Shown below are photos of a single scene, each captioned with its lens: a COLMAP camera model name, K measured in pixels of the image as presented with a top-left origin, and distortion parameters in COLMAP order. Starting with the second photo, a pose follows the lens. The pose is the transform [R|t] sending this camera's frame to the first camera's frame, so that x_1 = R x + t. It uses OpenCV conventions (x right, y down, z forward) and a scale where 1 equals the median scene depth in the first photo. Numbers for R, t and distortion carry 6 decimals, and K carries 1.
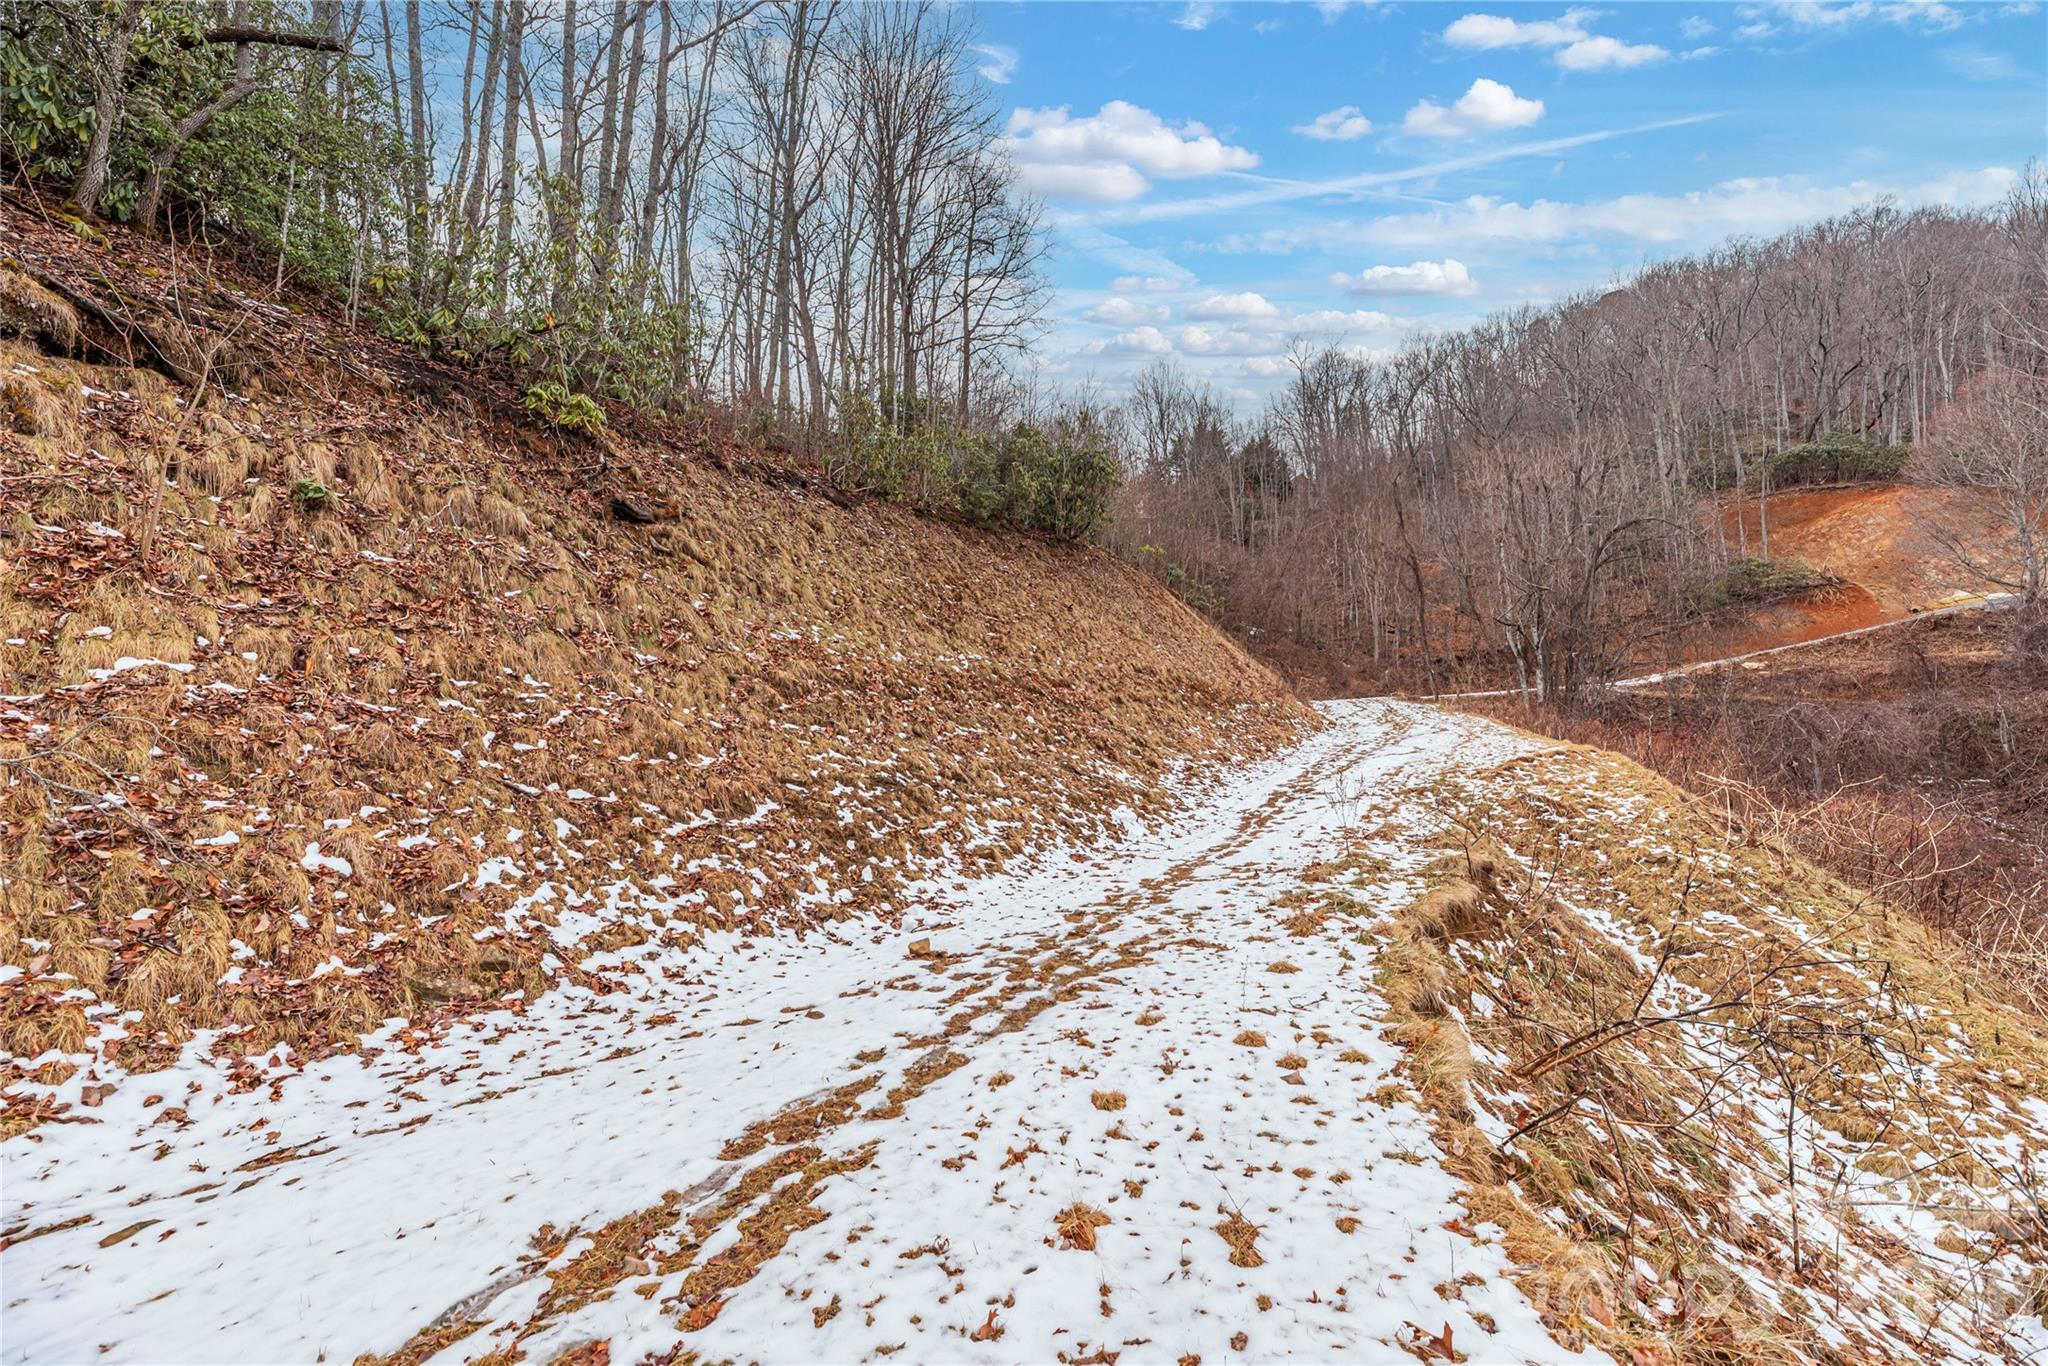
lens RADIAL K [[829.8, 0, 1024.3], [0, 829.8, 688.8], [0, 0, 1]] dist [-0.003014, 0.000806]
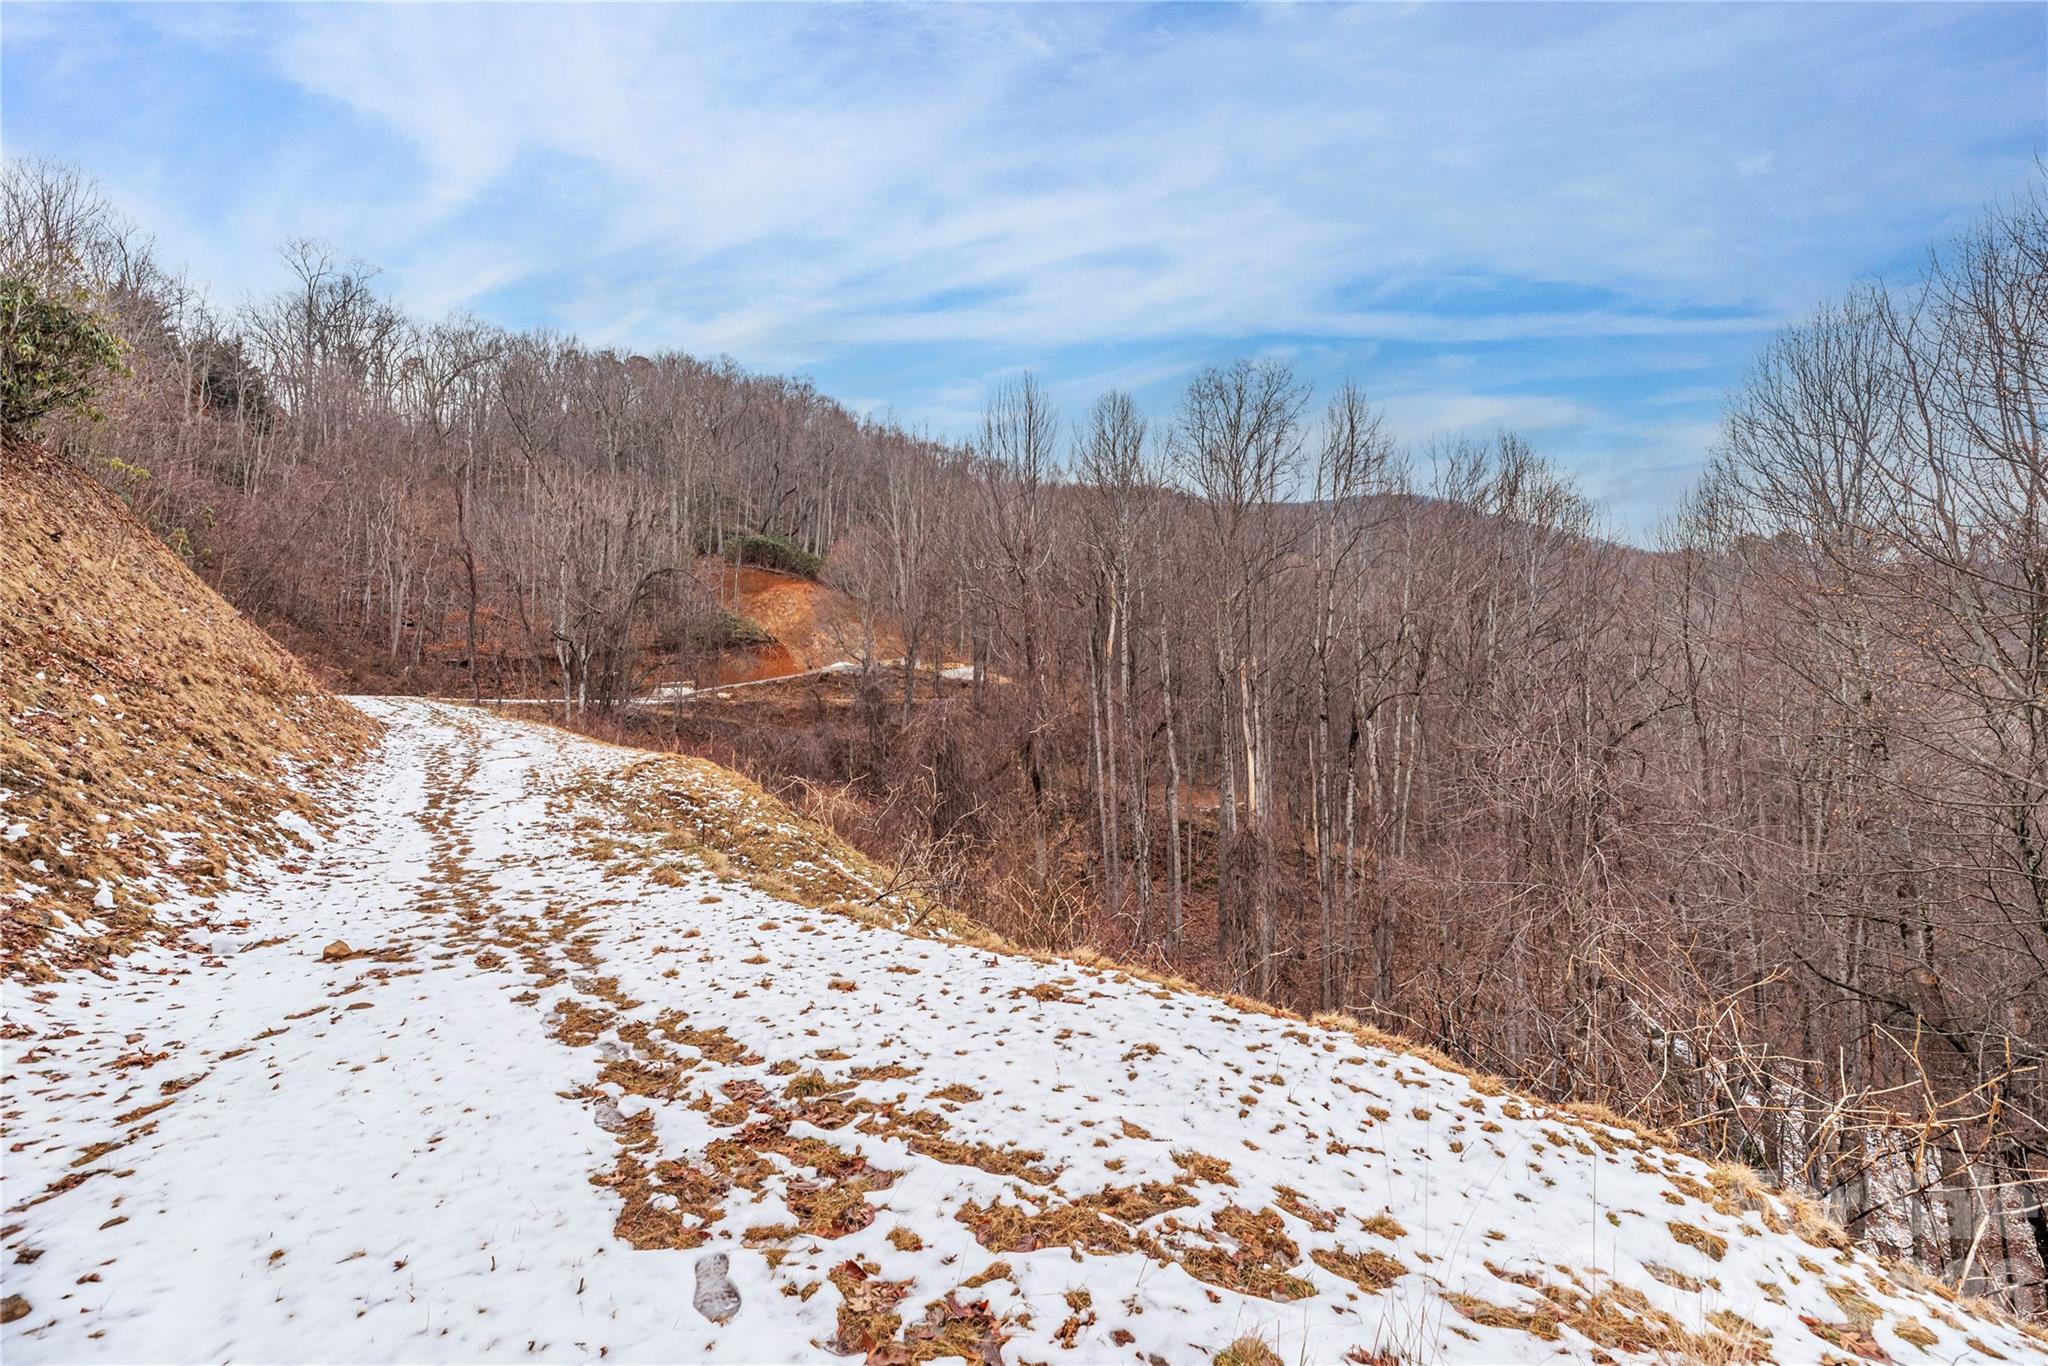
lens RADIAL K [[829.8, 0, 1019.0], [0, 829.8, 689.6], [0, 0, 1]] dist [-0.003014, 0.000806]
pose [[0.451105, 0.090220, 0.887899, -0.092576], [-0.083225, 0.994795, -0.058798, 0.001400], [-0.888582, -0.047371, 0.456265, -0.014405]]
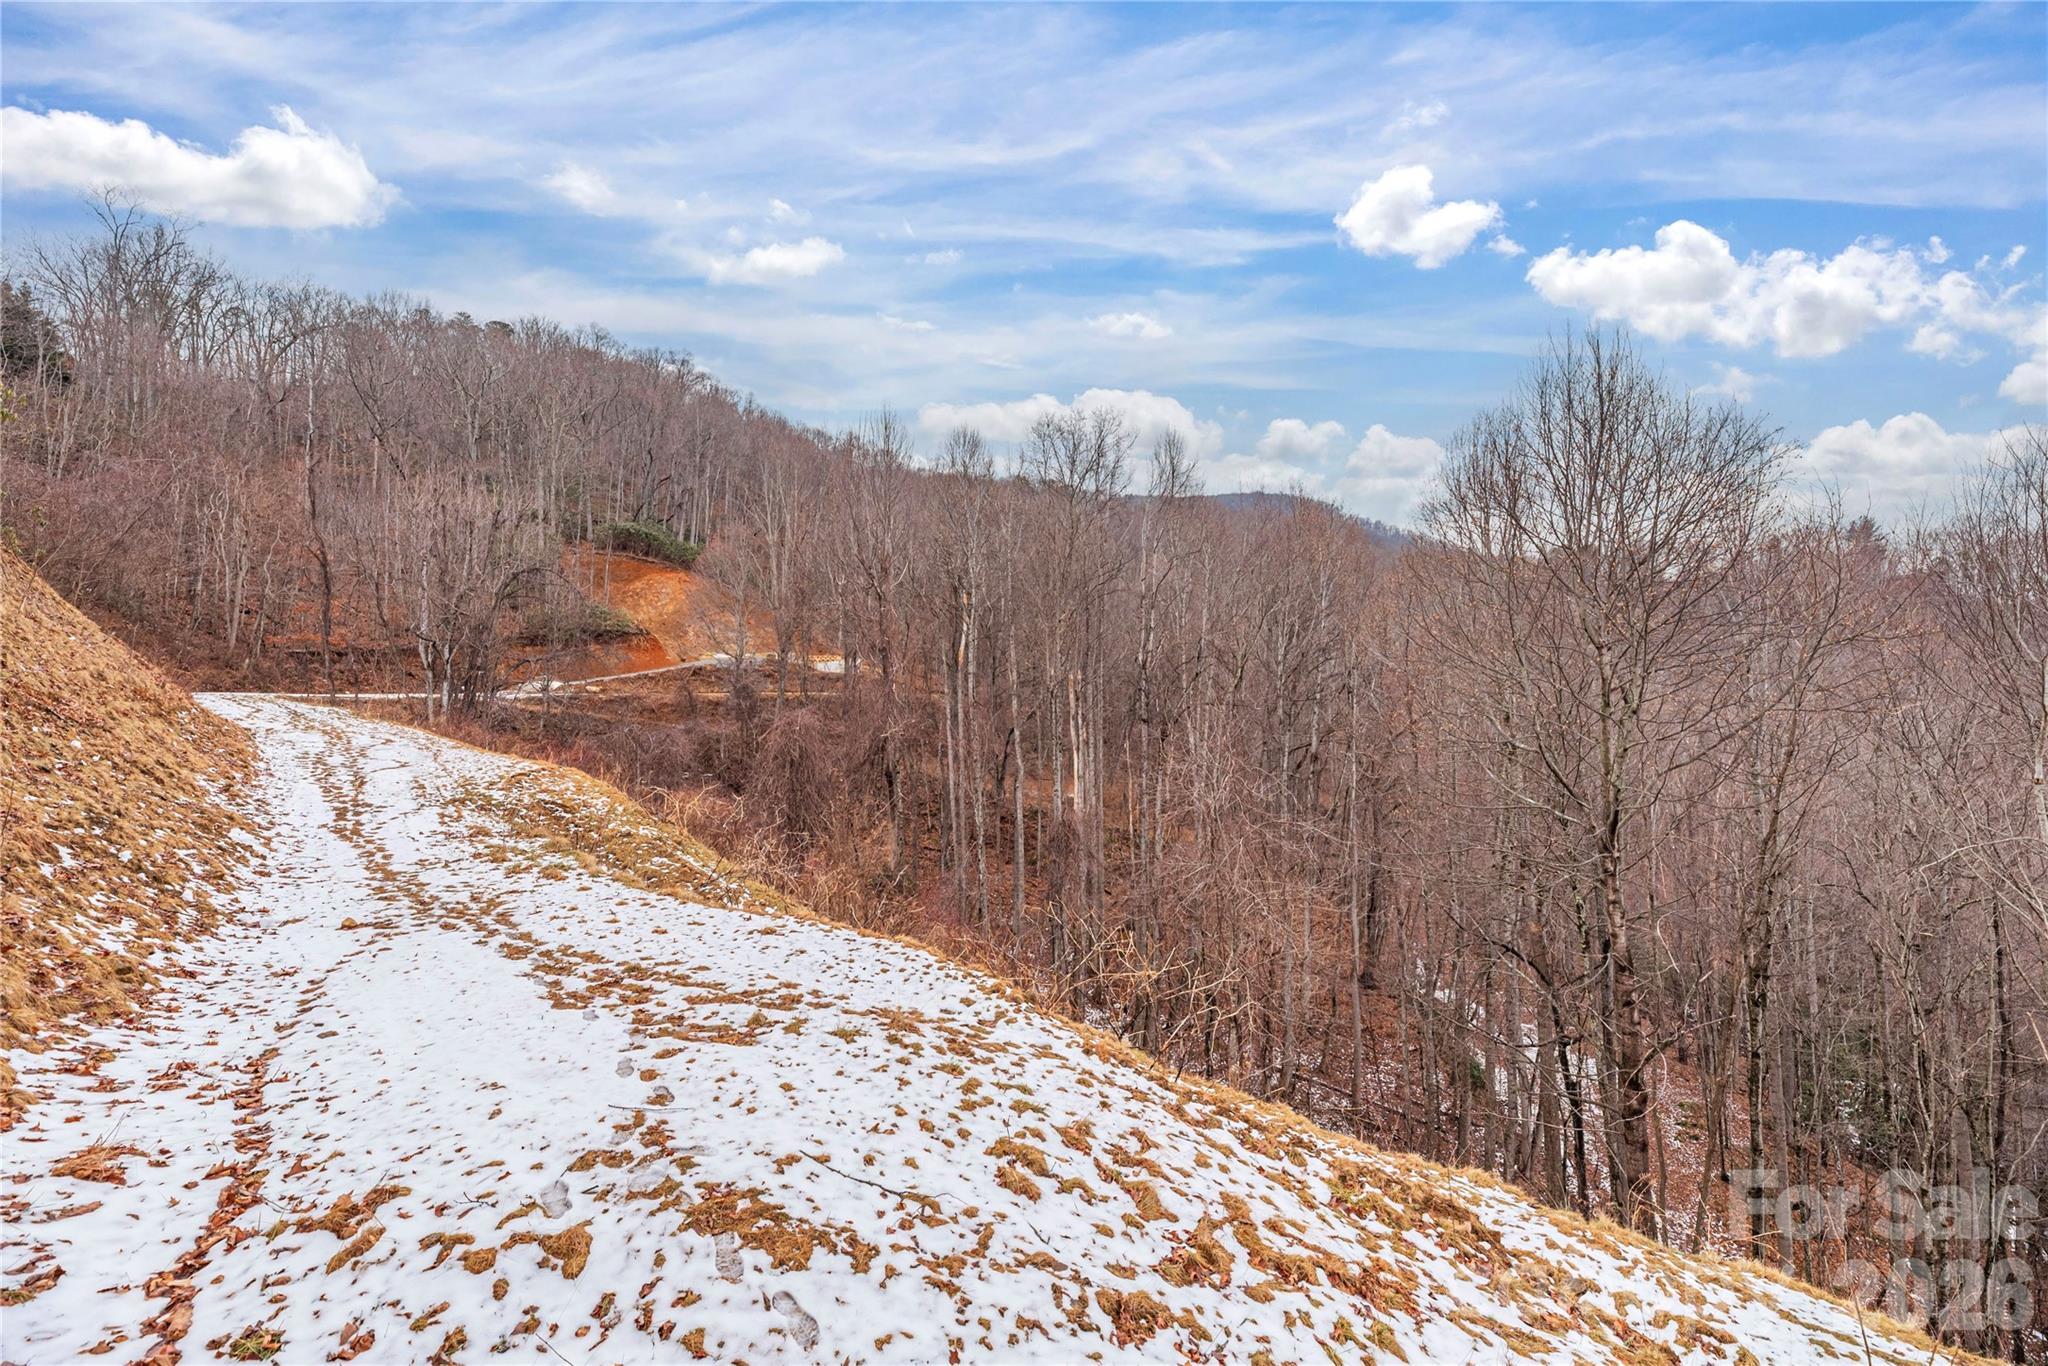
lens RADIAL K [[829.8, 0, 1020.9], [0, 829.8, 689.3], [0, 0, 1]] dist [-0.003014, 0.000806]
pose [[0.326877, 0.076728, 0.941947, -0.178271], [-0.086292, 0.994958, -0.051100, -0.023213], [-0.941119, -0.064579, 0.331850, -0.101068]]
